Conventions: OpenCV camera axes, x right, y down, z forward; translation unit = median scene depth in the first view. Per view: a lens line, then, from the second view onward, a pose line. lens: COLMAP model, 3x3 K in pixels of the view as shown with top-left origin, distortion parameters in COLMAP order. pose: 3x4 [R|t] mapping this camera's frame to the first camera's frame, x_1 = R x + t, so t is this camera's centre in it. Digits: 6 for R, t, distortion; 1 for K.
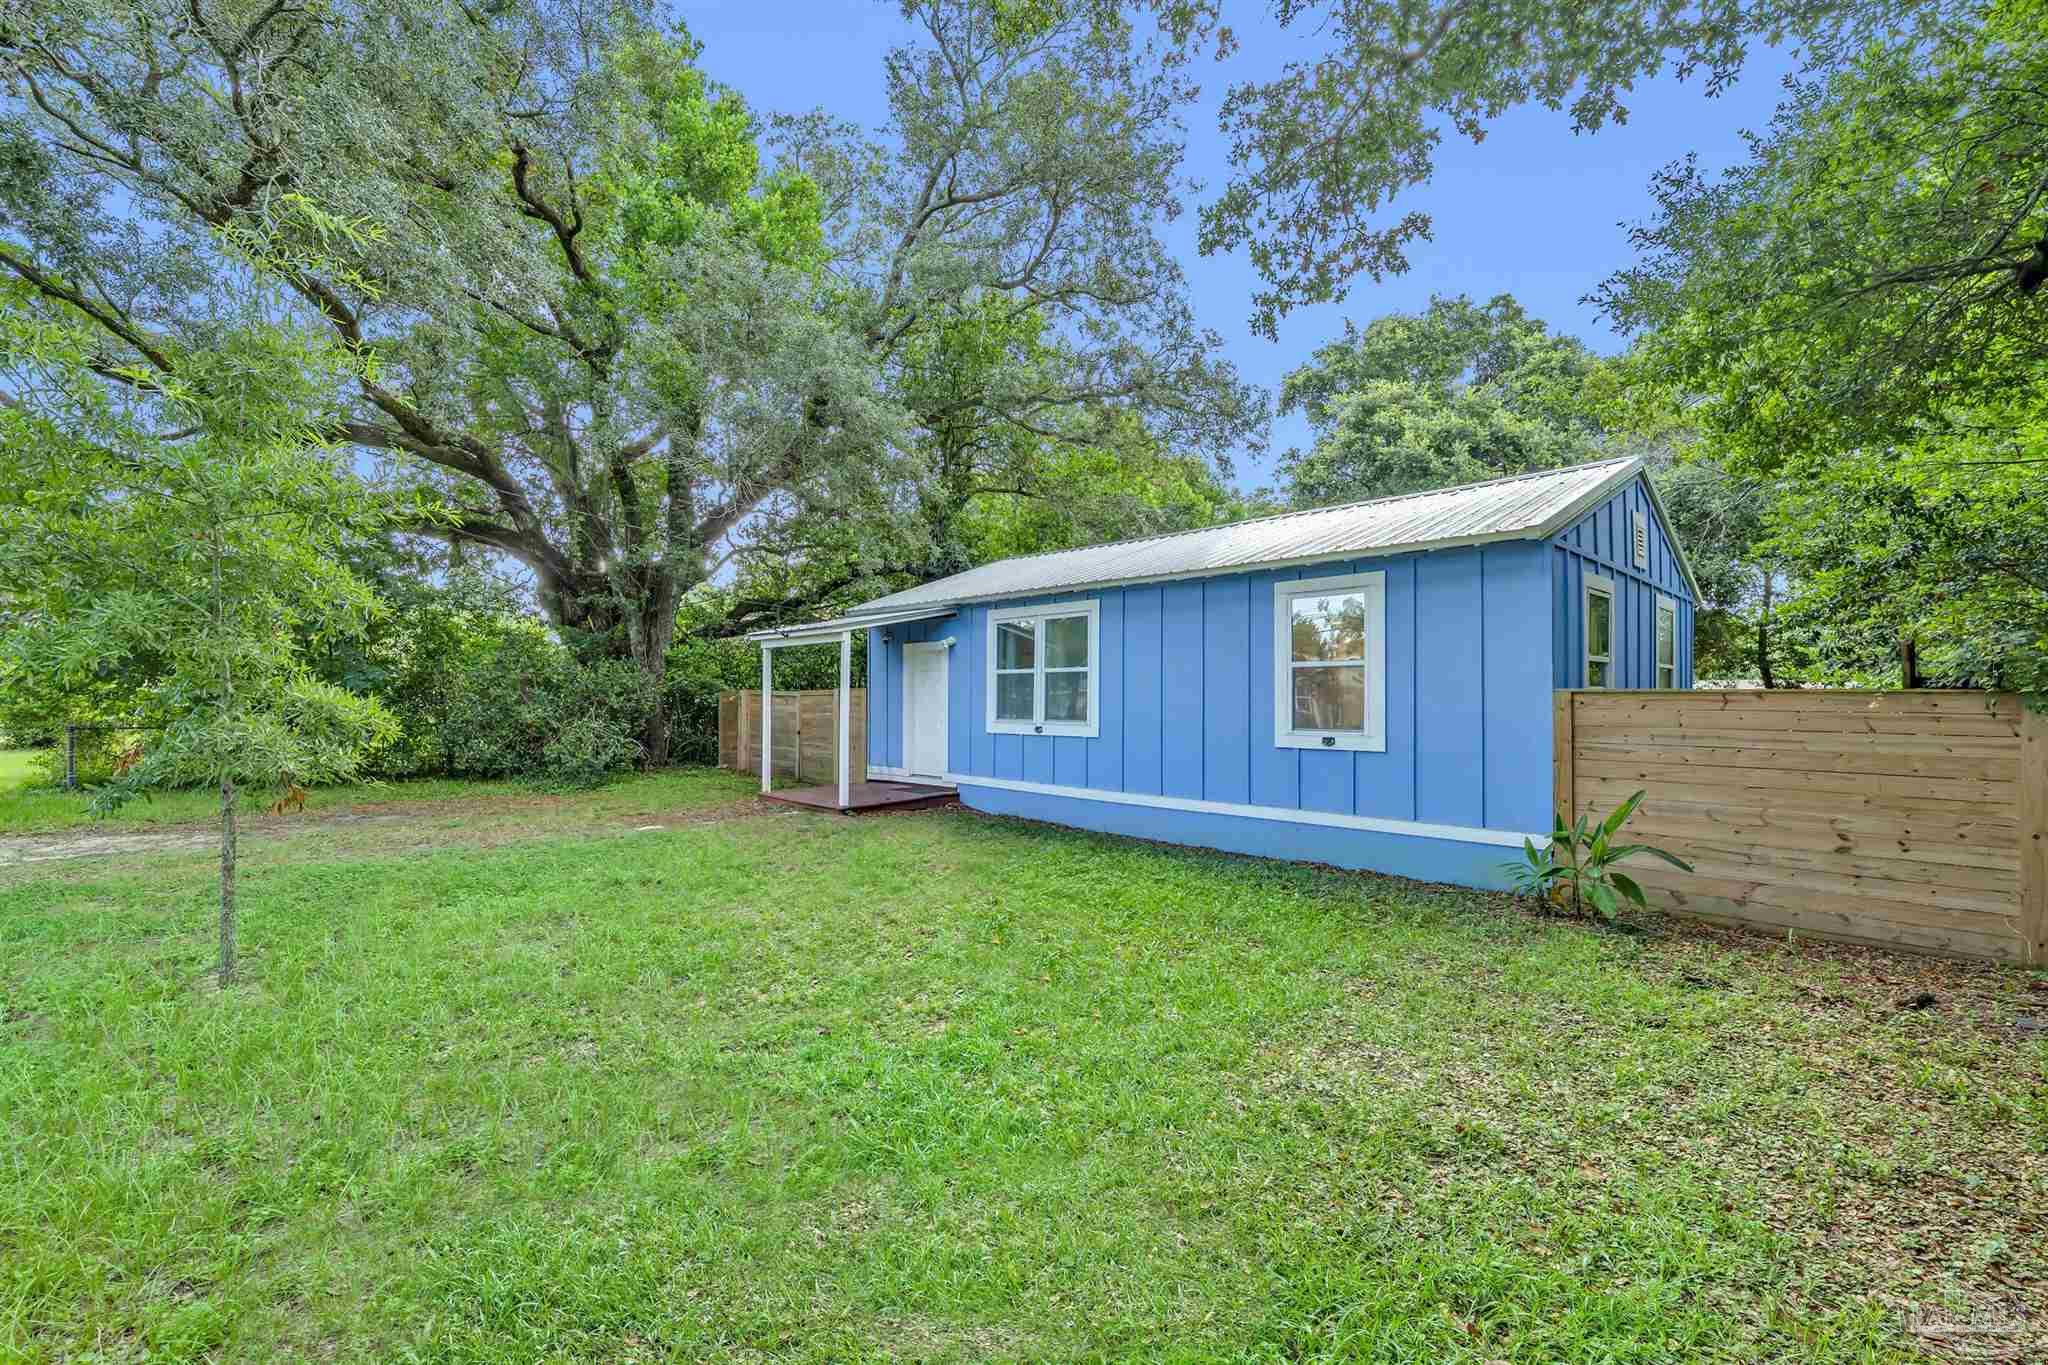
lens RADIAL K [[829.2, 0, 1034.7], [0, 829.2, 693.8], [0, 0, 1]] dist [-0.000850, 0.000467]
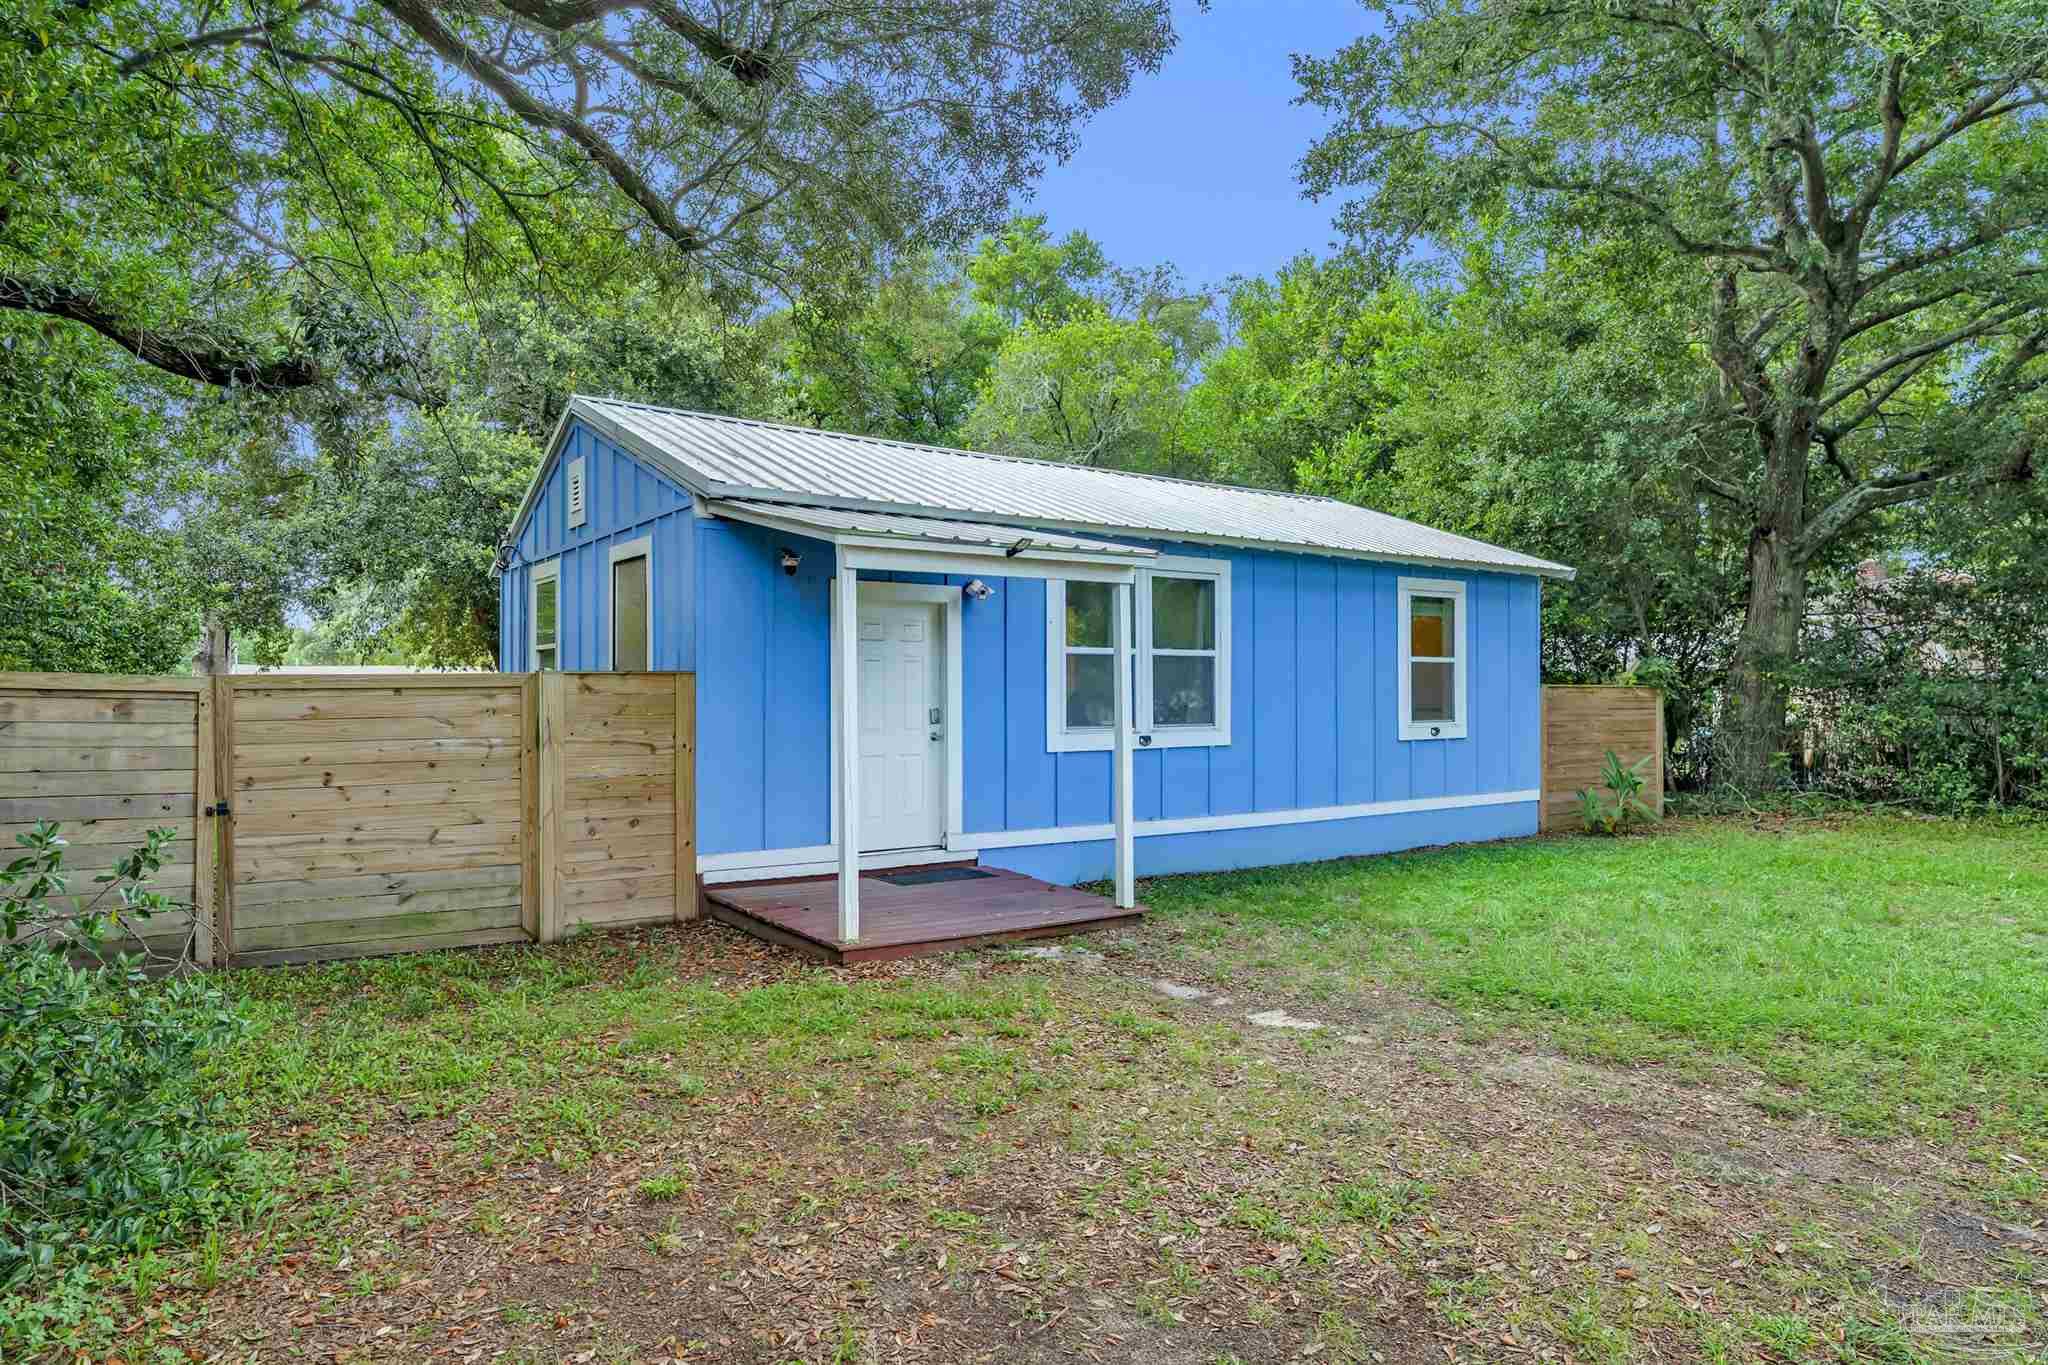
lens RADIAL K [[1214.7, 0, 1006.4], [0, 1214.7, 689.5], [0, 0, 1]] dist [-0.009995, -0.000644]
pose [[0.187129, -0.001988, 0.982333, -1.011409], [-0.003558, 0.999990, 0.002701, -0.000034], [-0.982329, -0.004001, 0.187120, 0.968469]]
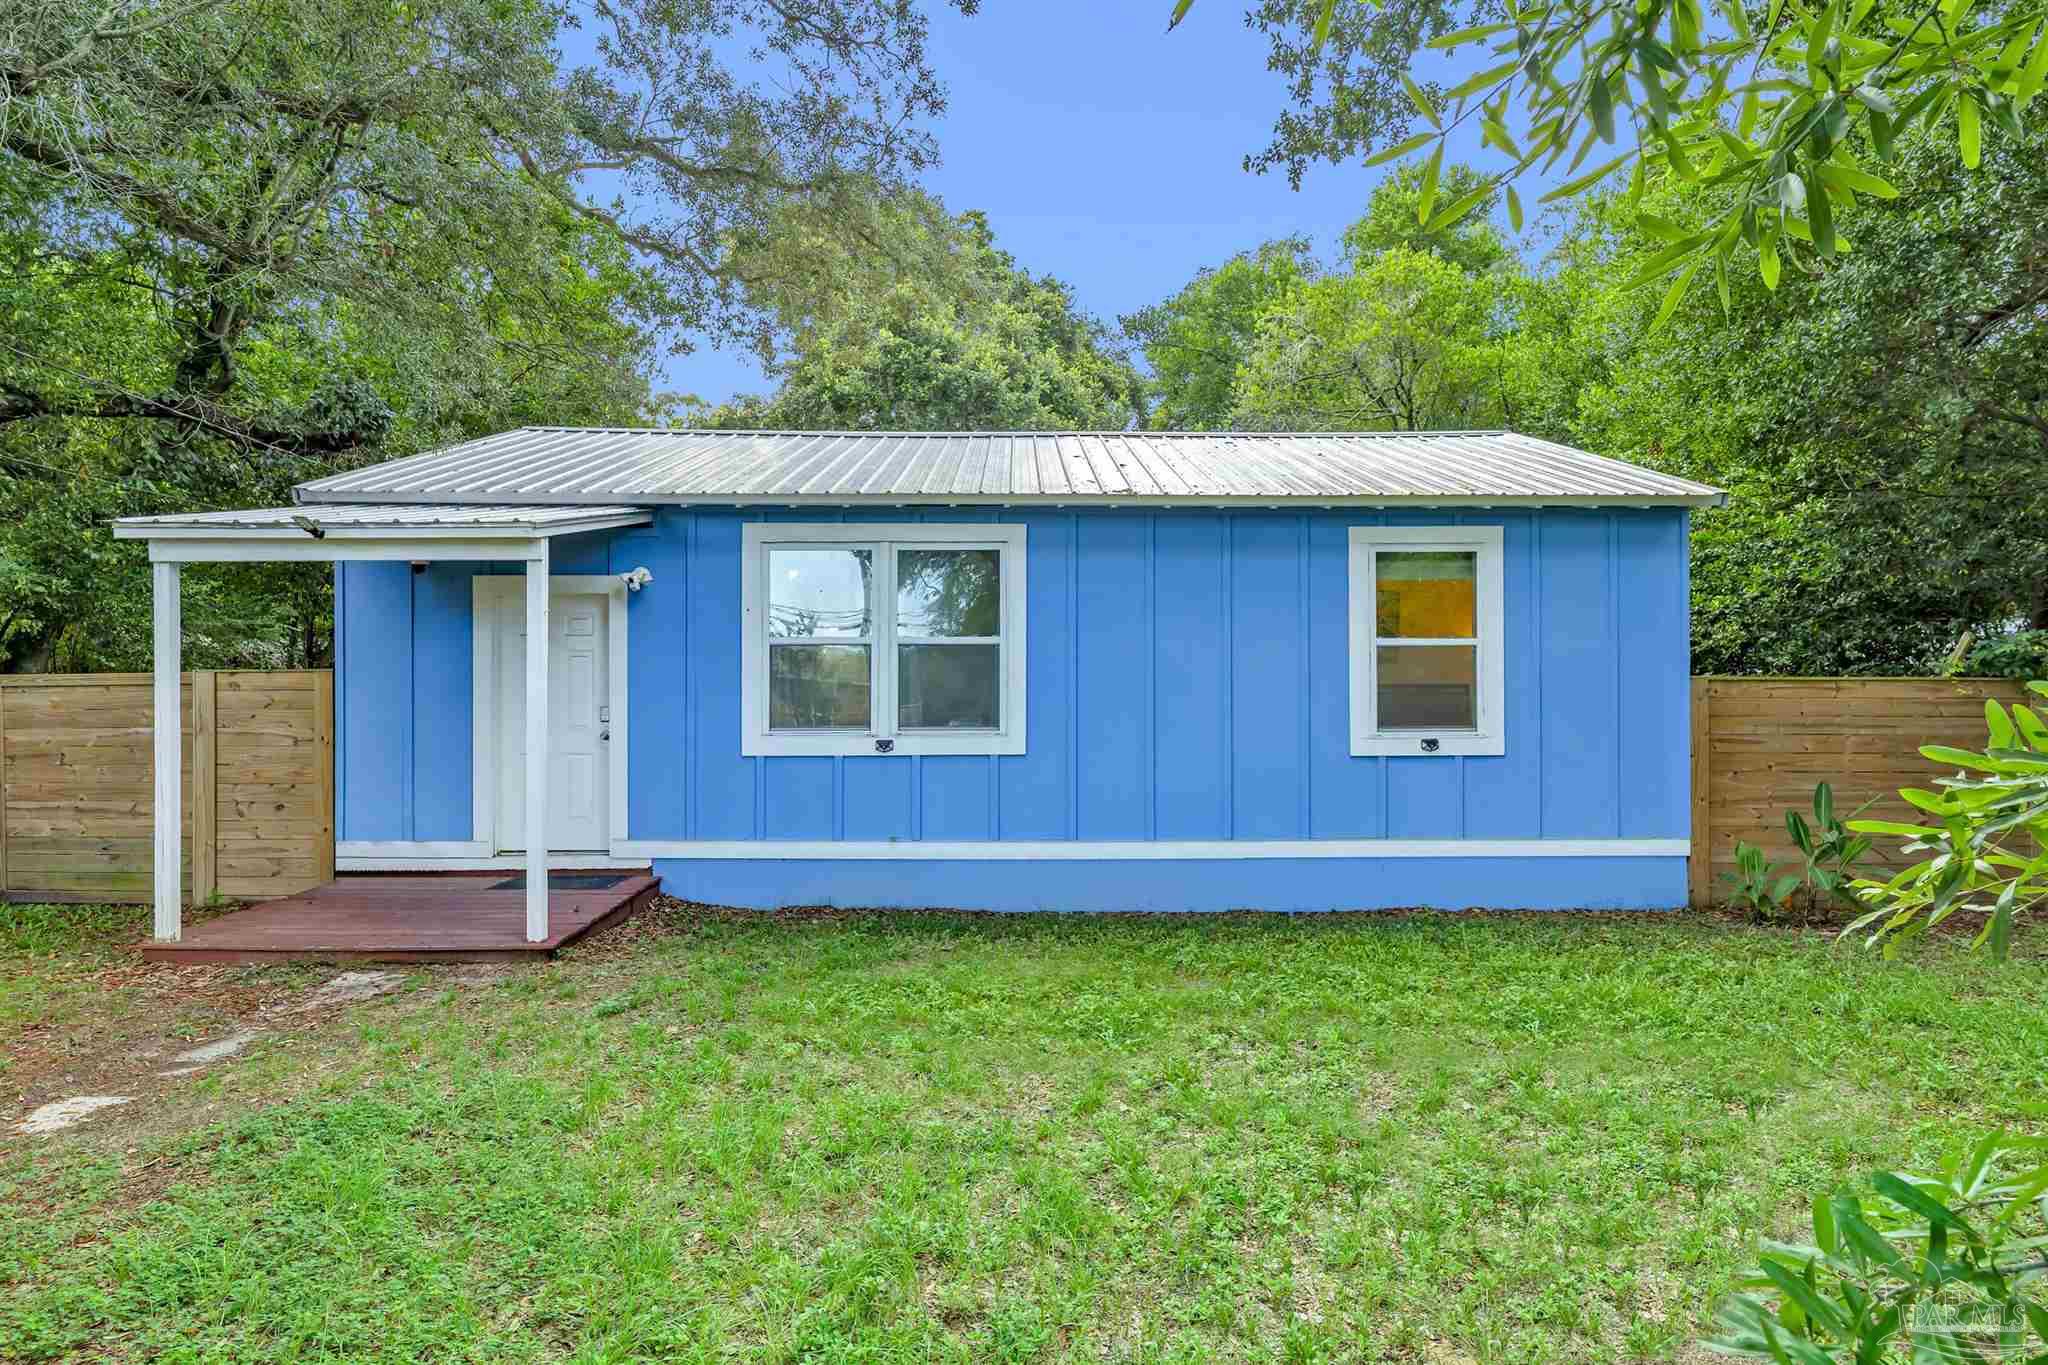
lens RADIAL K [[1096.6, 0, 1027.1], [0, 1096.6, 682.8], [0, 0, 1]] dist [-0.005578, -0.000959]
pose [[0.701562, 0.001608, 0.712607, -0.474457], [0.000100, 0.999997, -0.002355, 0.002402], [-0.712609, 0.001723, 0.701559, 0.432965]]
